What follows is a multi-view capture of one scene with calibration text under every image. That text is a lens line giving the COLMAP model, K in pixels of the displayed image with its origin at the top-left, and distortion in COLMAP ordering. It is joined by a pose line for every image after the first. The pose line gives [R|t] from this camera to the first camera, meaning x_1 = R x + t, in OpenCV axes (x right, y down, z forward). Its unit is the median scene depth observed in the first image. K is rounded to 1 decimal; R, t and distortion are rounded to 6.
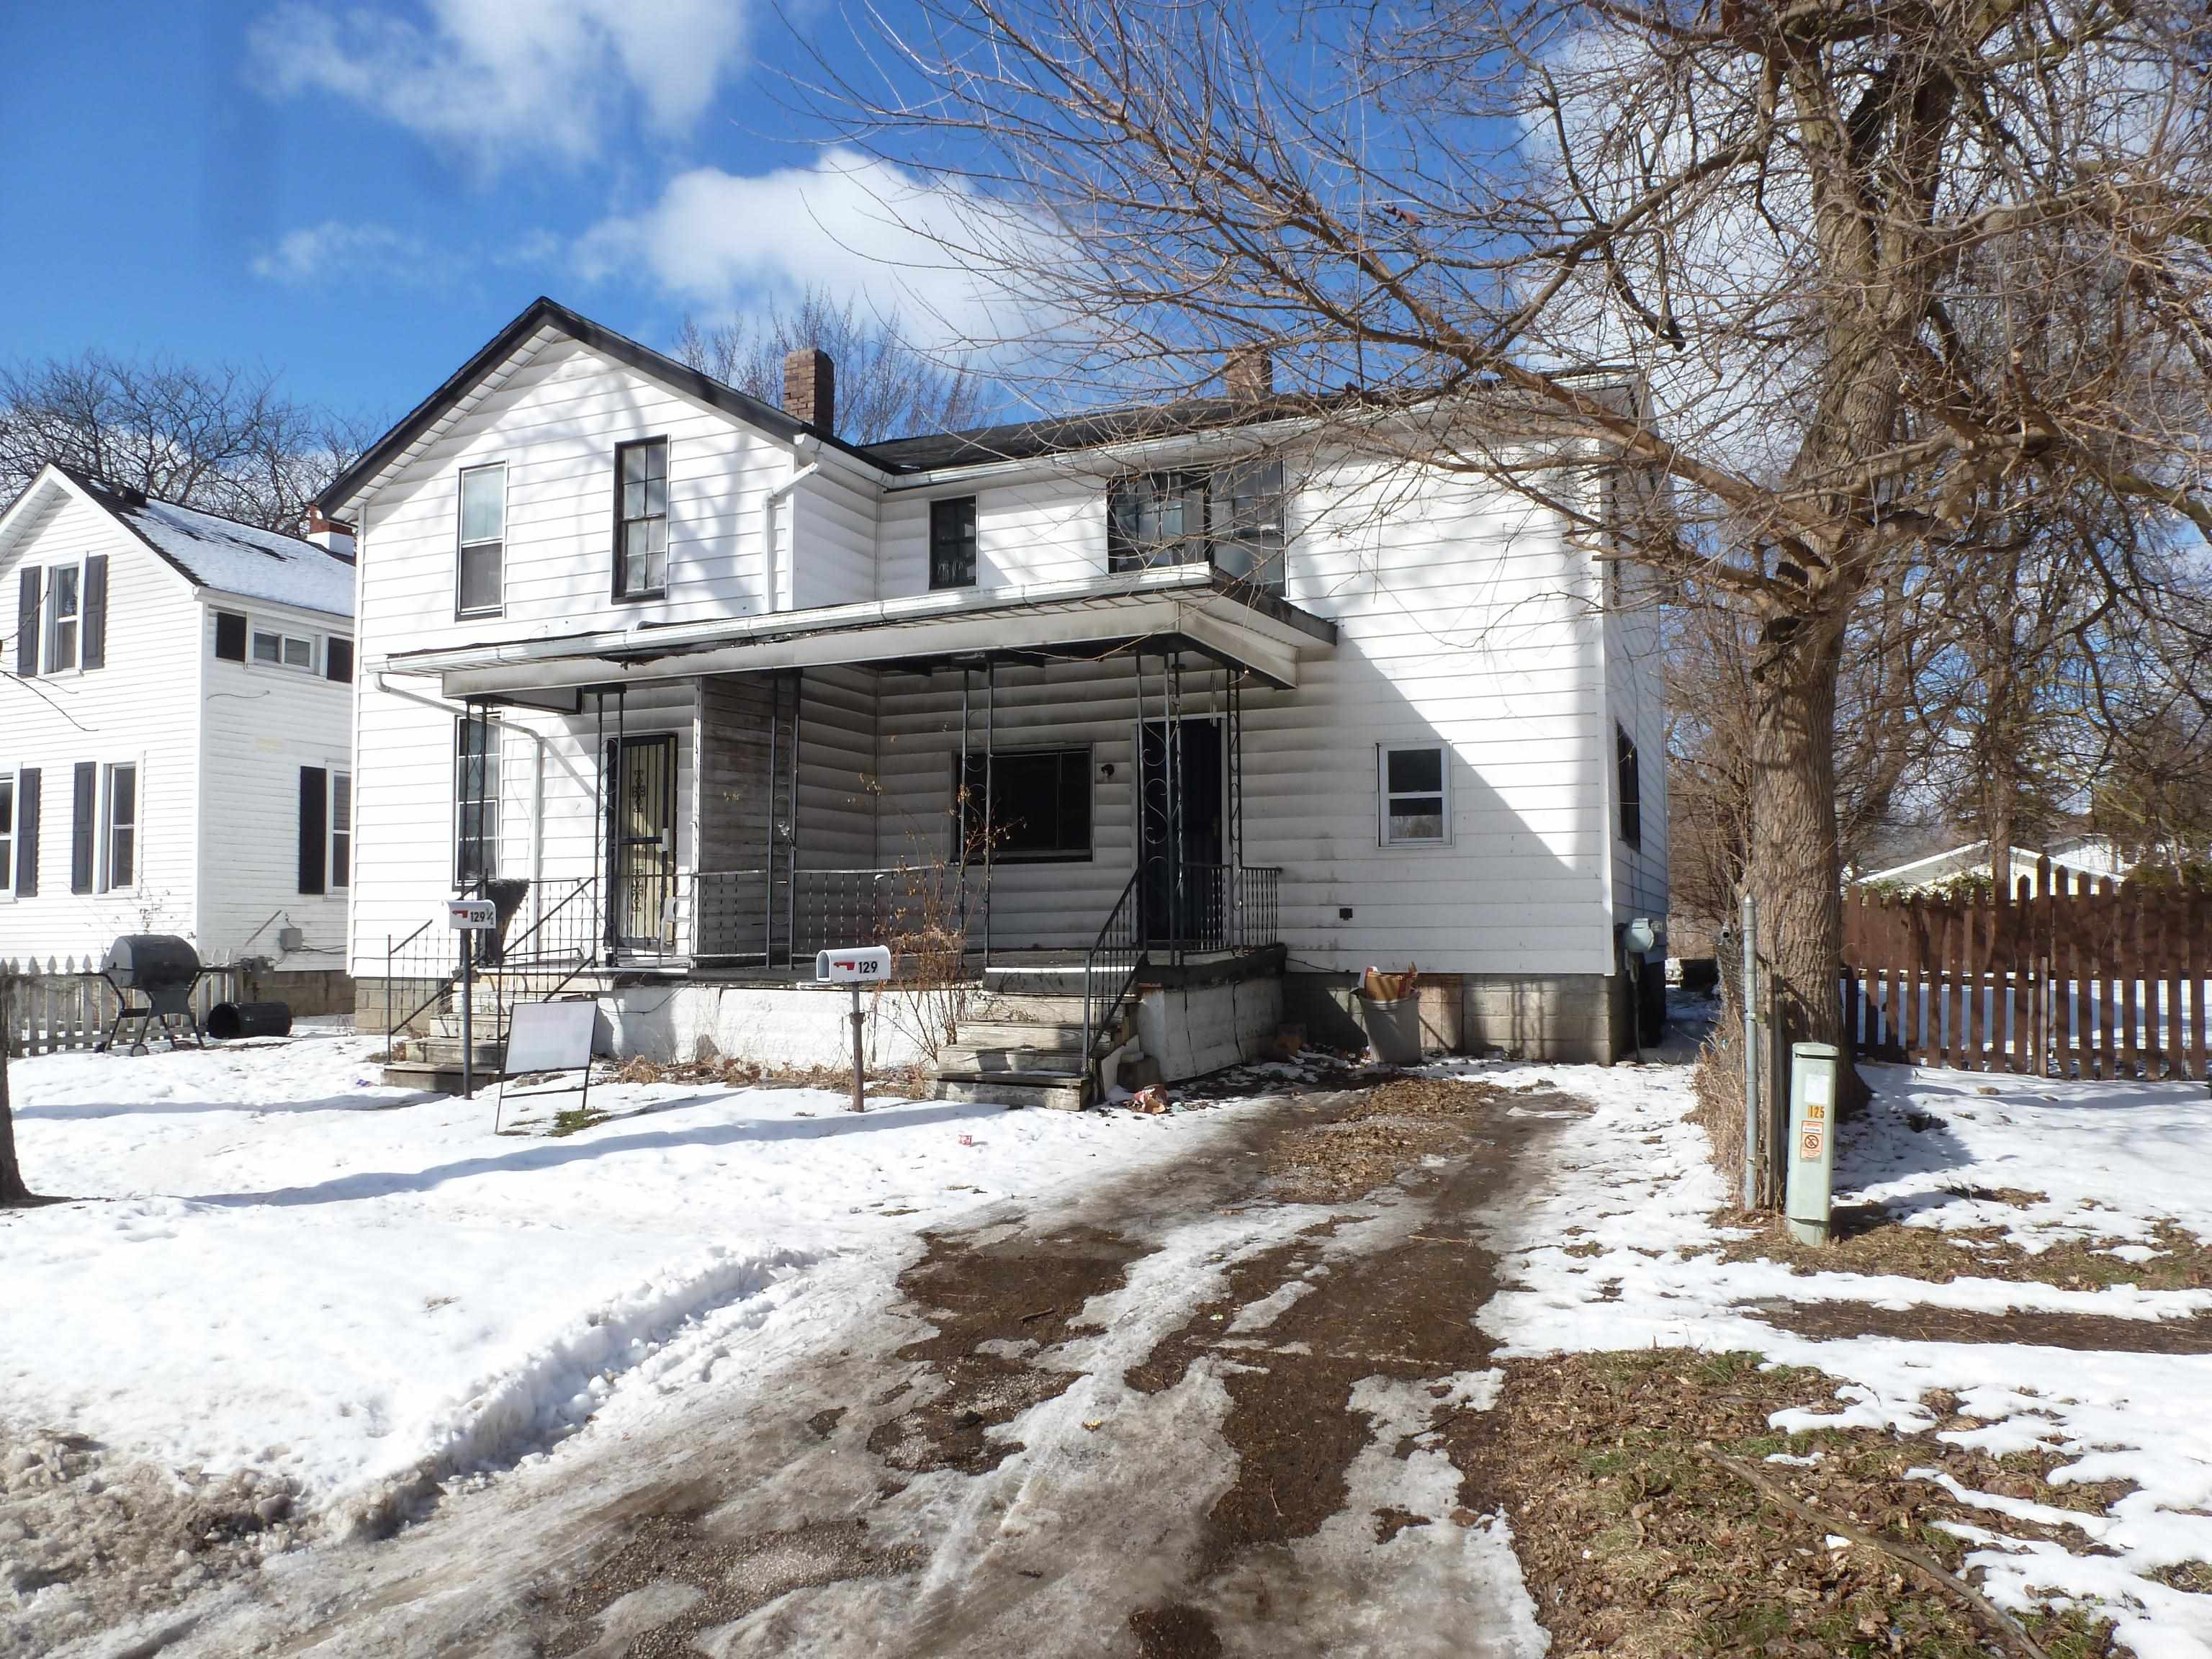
lens RADIAL K [[1552.3, 0, 1105.5], [0, 1552.3, 1016.0], [0, 0, 1]] dist [-0.050050, 0.002660]
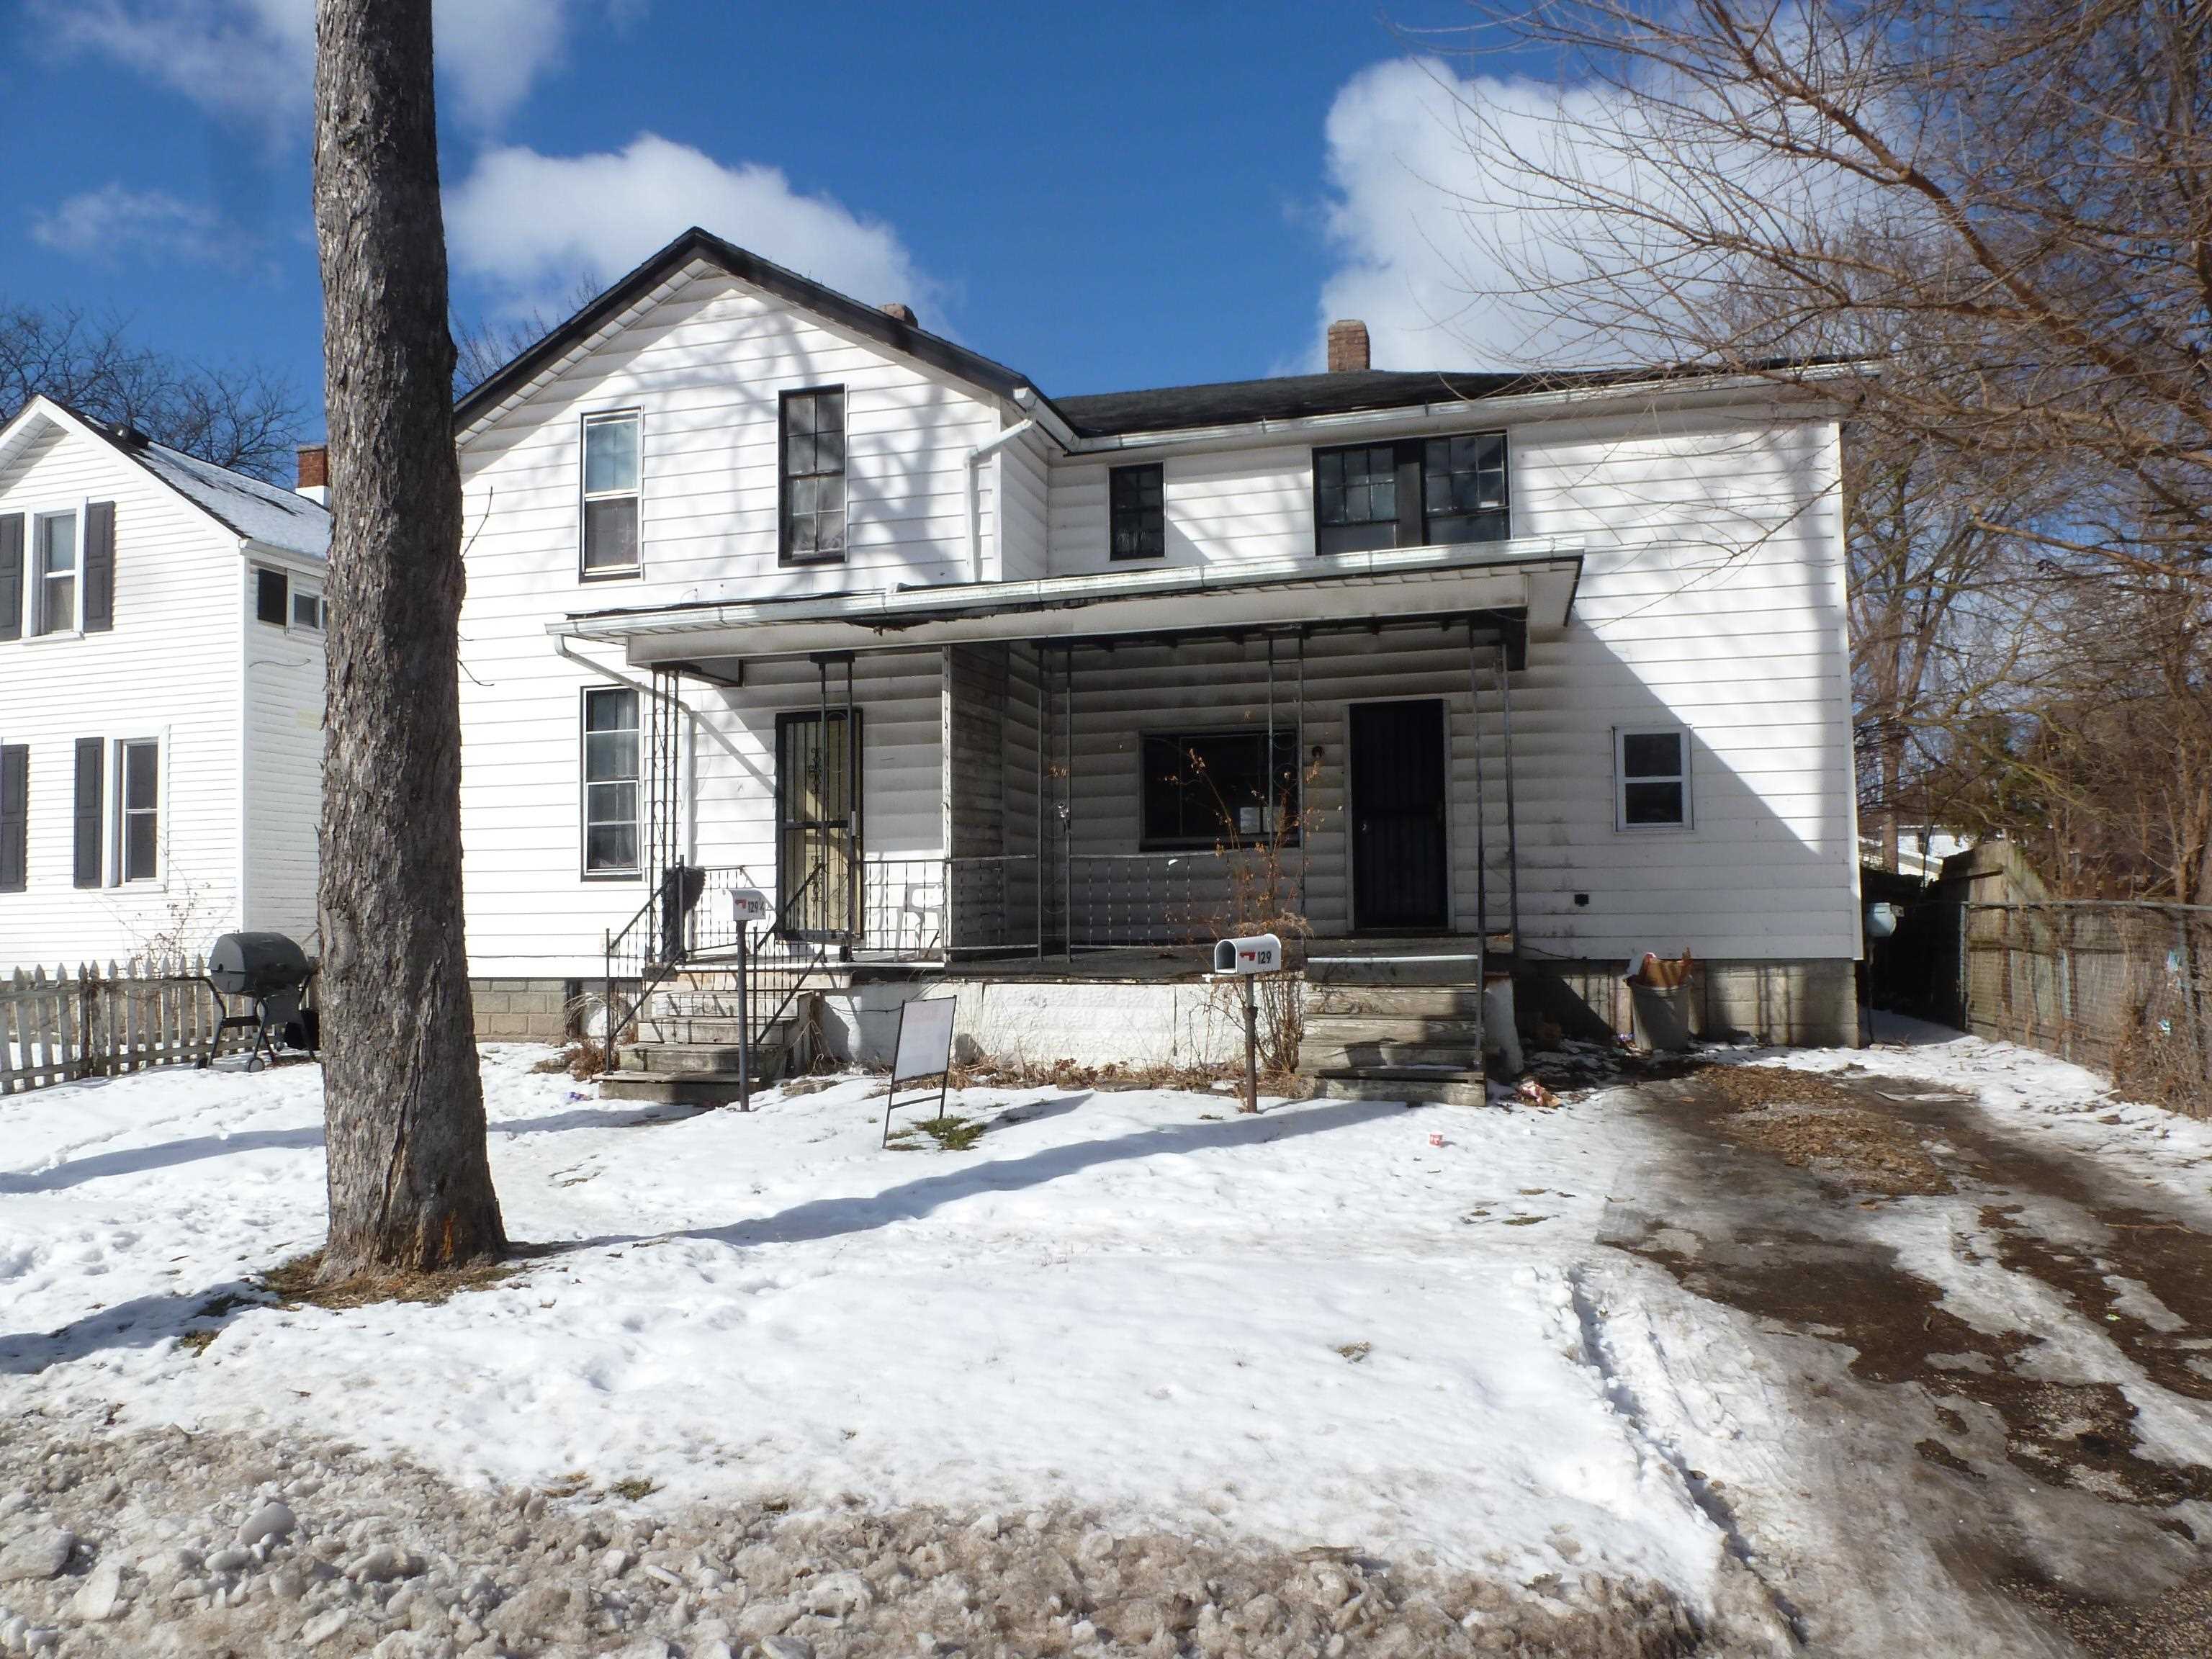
lens RADIAL K [[1552.3, 0, 1105.5], [0, 1552.3, 1016.0], [0, 0, 1]] dist [-0.050050, 0.002660]
pose [[0.990593, -0.016538, 0.135841, -0.266994], [0.016021, 0.999860, 0.004901, -0.001790], [-0.135903, -0.002679, 0.990719, 0.065765]]
